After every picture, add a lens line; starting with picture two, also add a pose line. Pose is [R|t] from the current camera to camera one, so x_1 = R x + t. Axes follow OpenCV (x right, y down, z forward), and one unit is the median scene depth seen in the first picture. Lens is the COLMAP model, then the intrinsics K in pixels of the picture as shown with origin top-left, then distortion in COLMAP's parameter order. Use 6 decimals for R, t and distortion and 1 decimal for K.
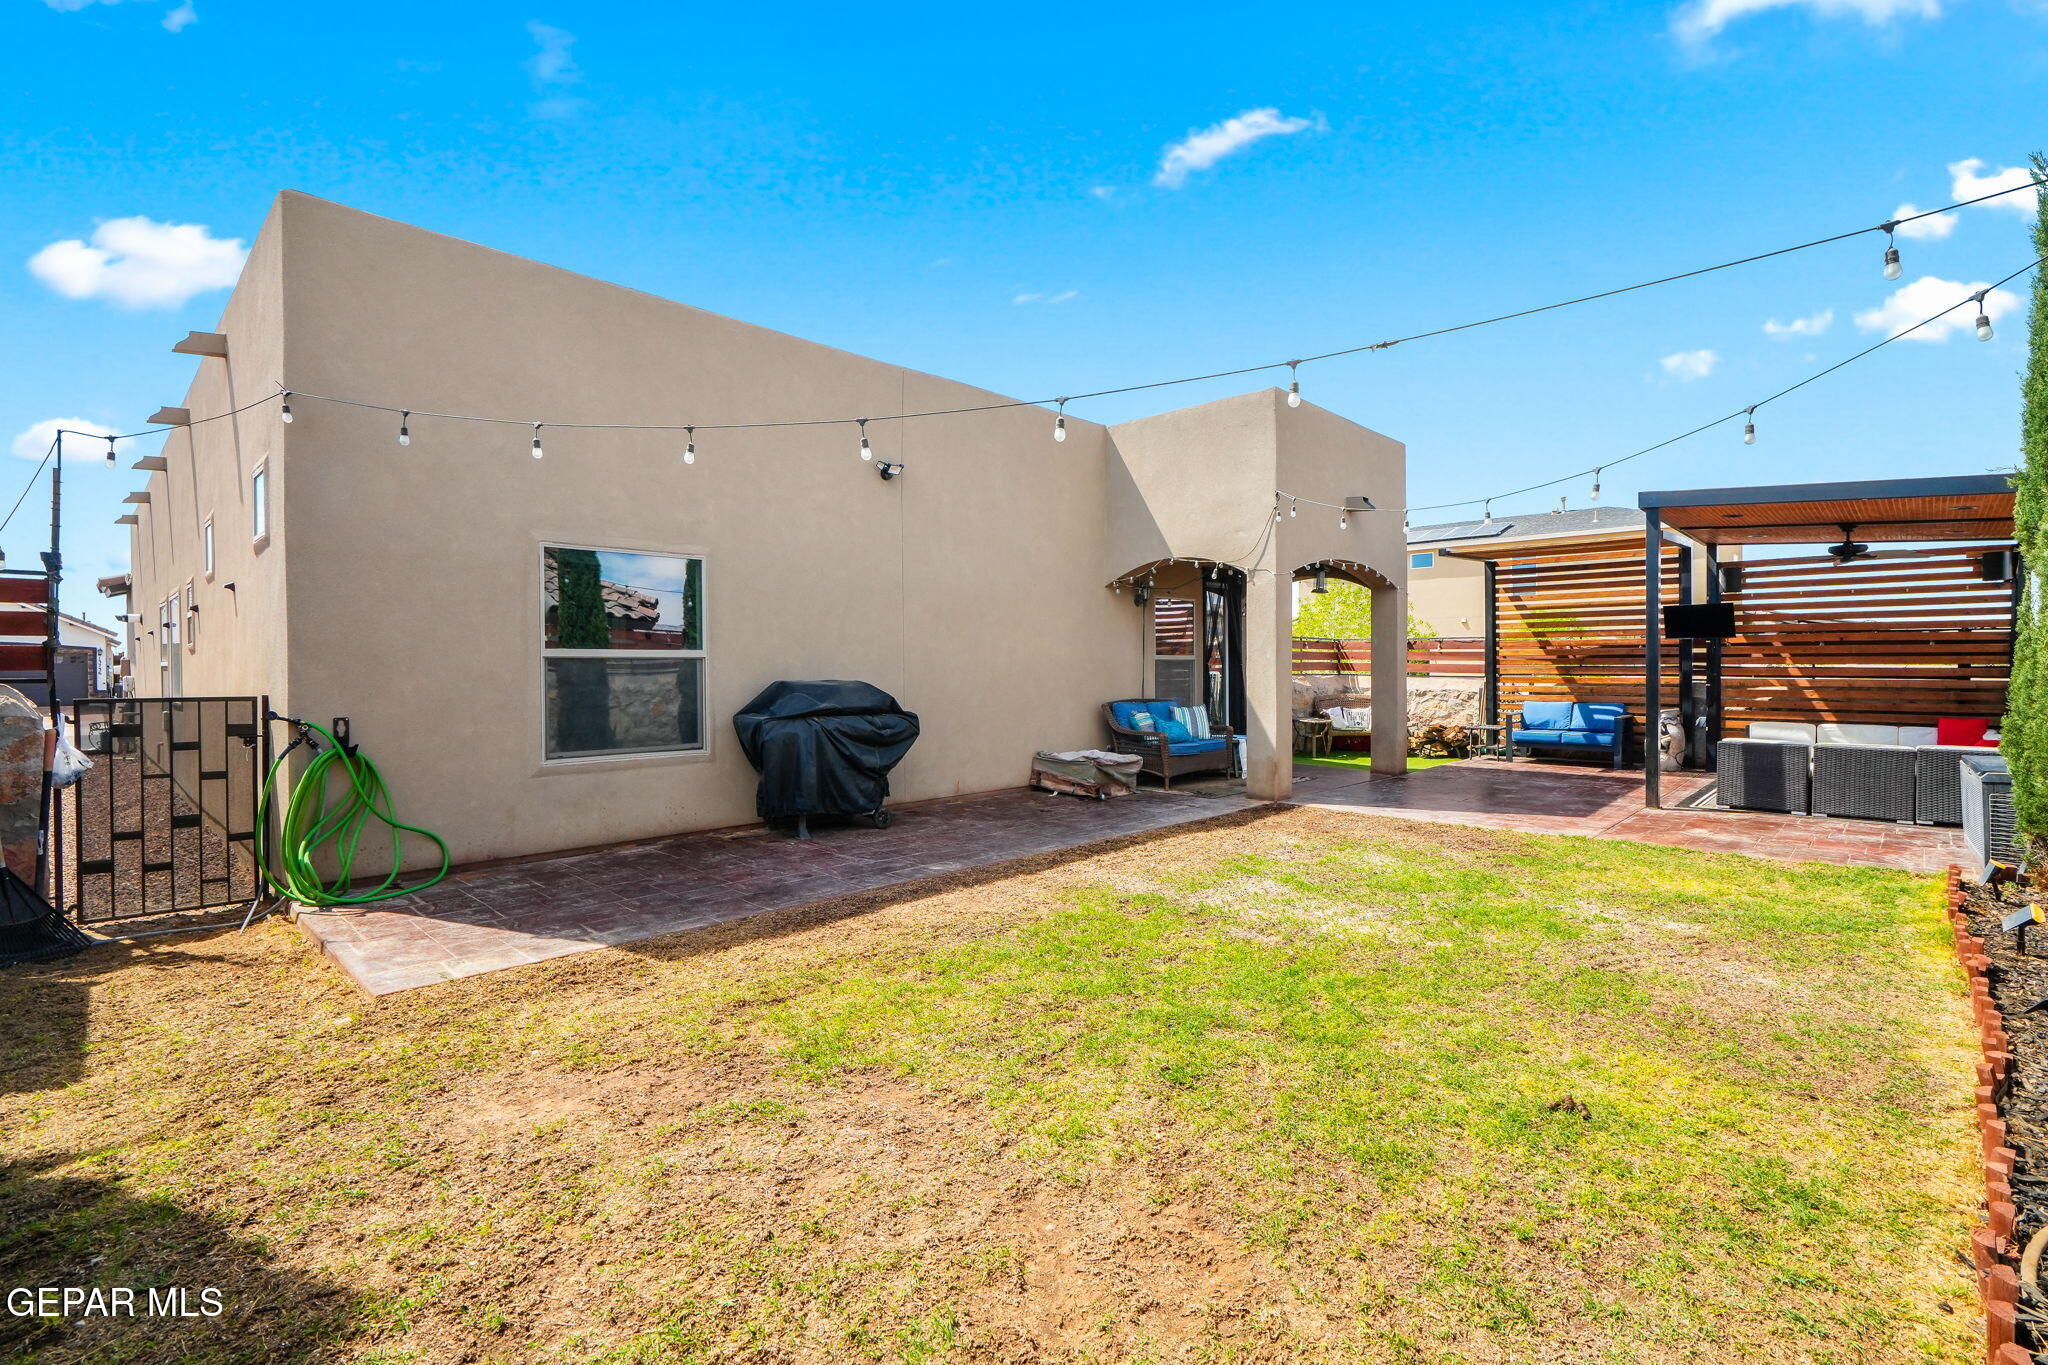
lens RADIAL K [[934.6, 0, 1018.2], [0, 934.6, 683.1], [0, 0, 1]] dist [-0.000927, 0.000597]
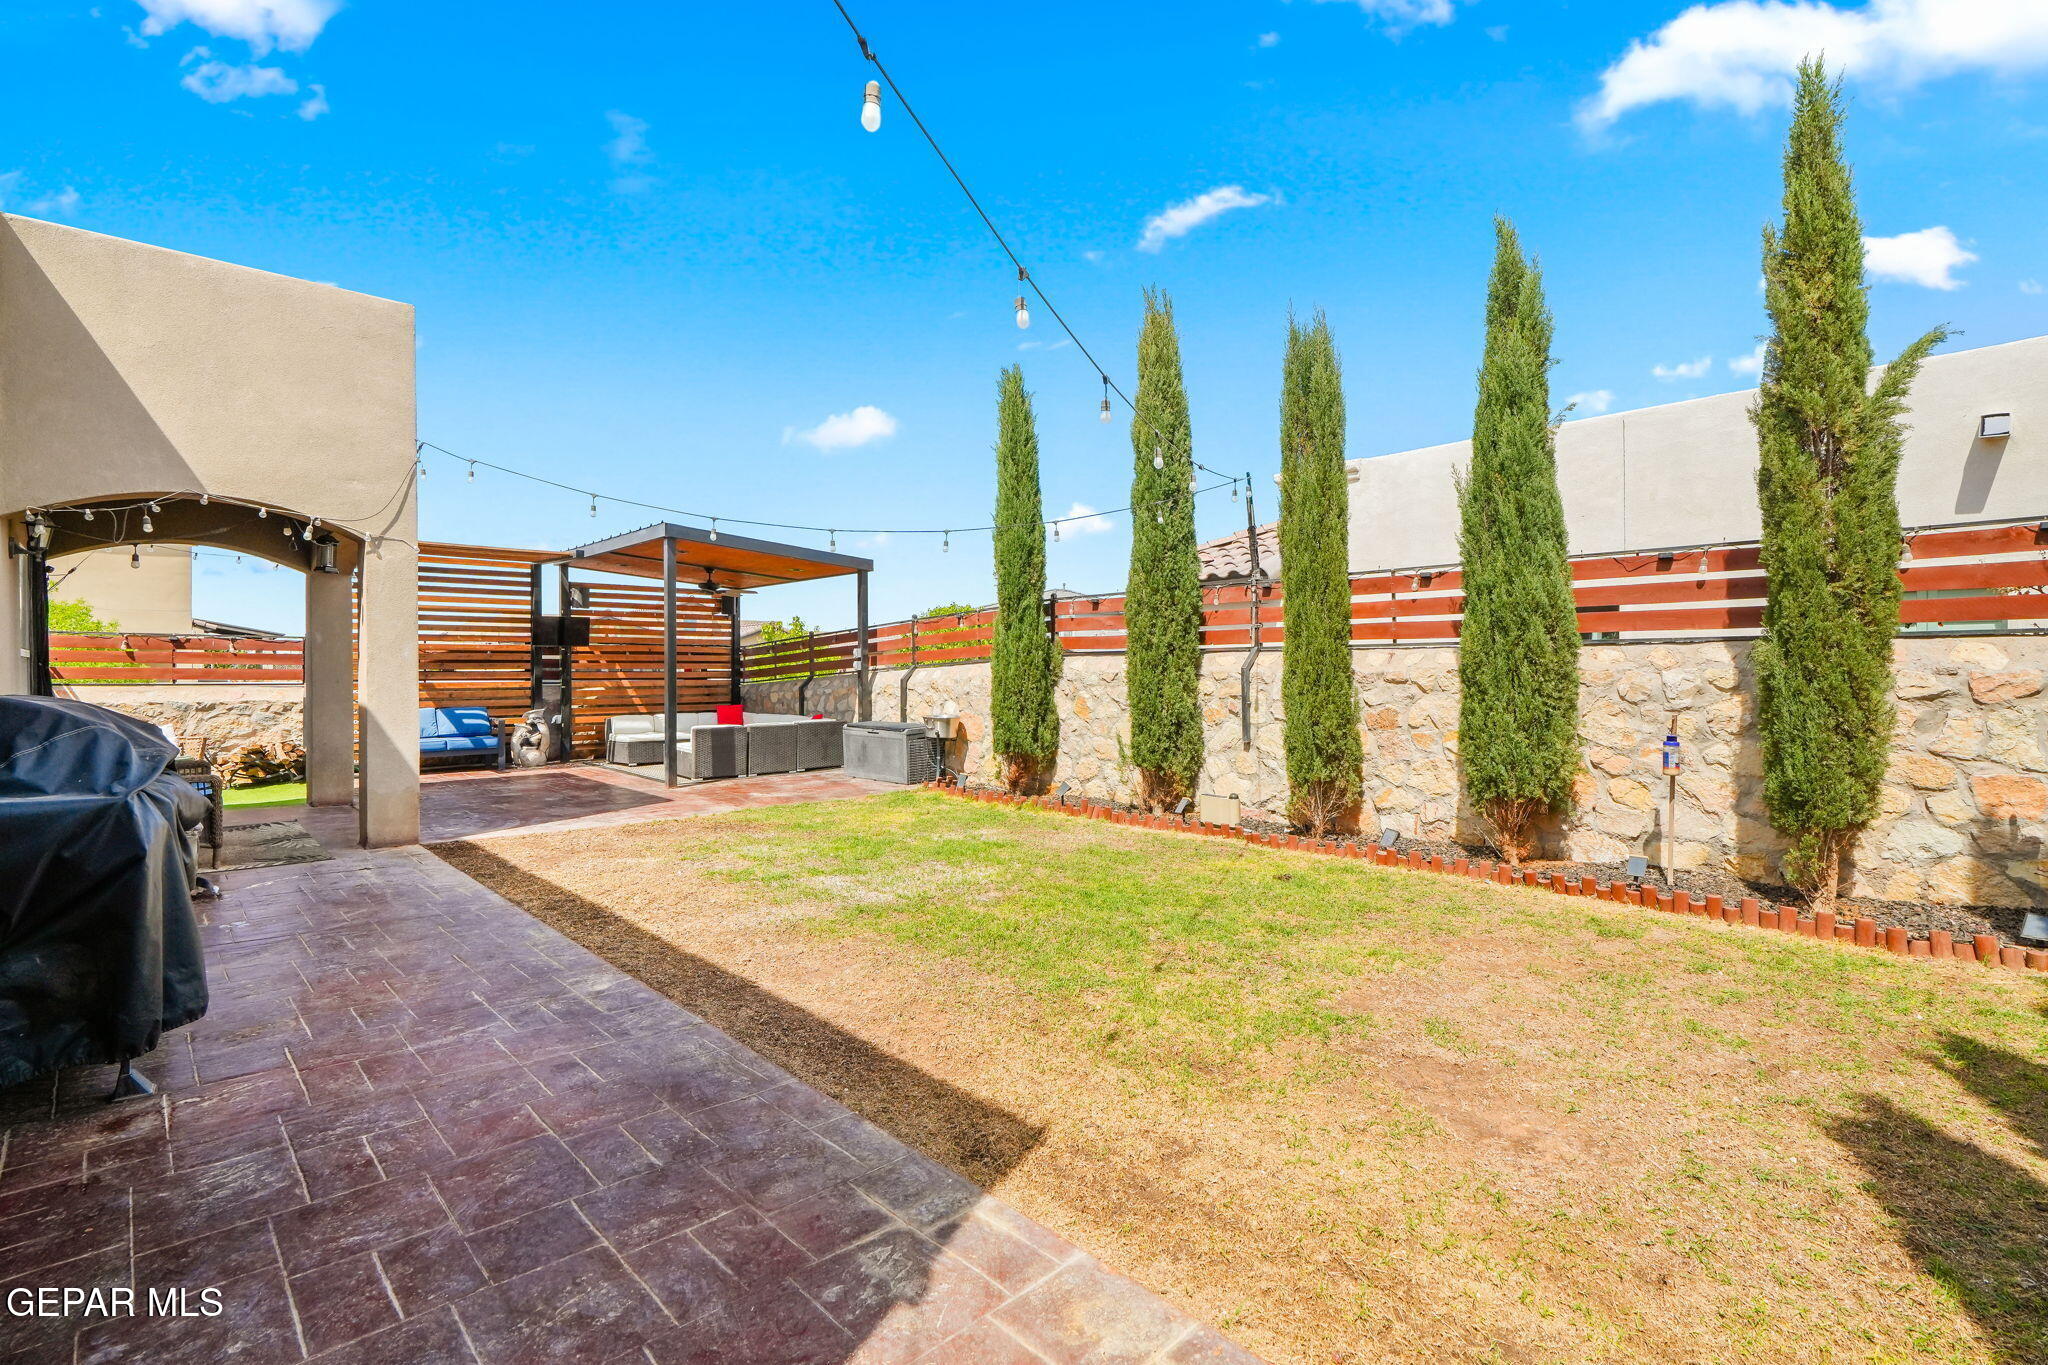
lens RADIAL K [[934.6, 0, 1018.2], [0, 934.6, 683.1], [0, 0, 1]] dist [-0.000927, 0.000597]
pose [[0.035292, -0.010829, 0.999318, -0.415619], [0.022373, 0.999699, 0.010043, -0.002089], [-0.999127, 0.022003, 0.035524, 0.418666]]
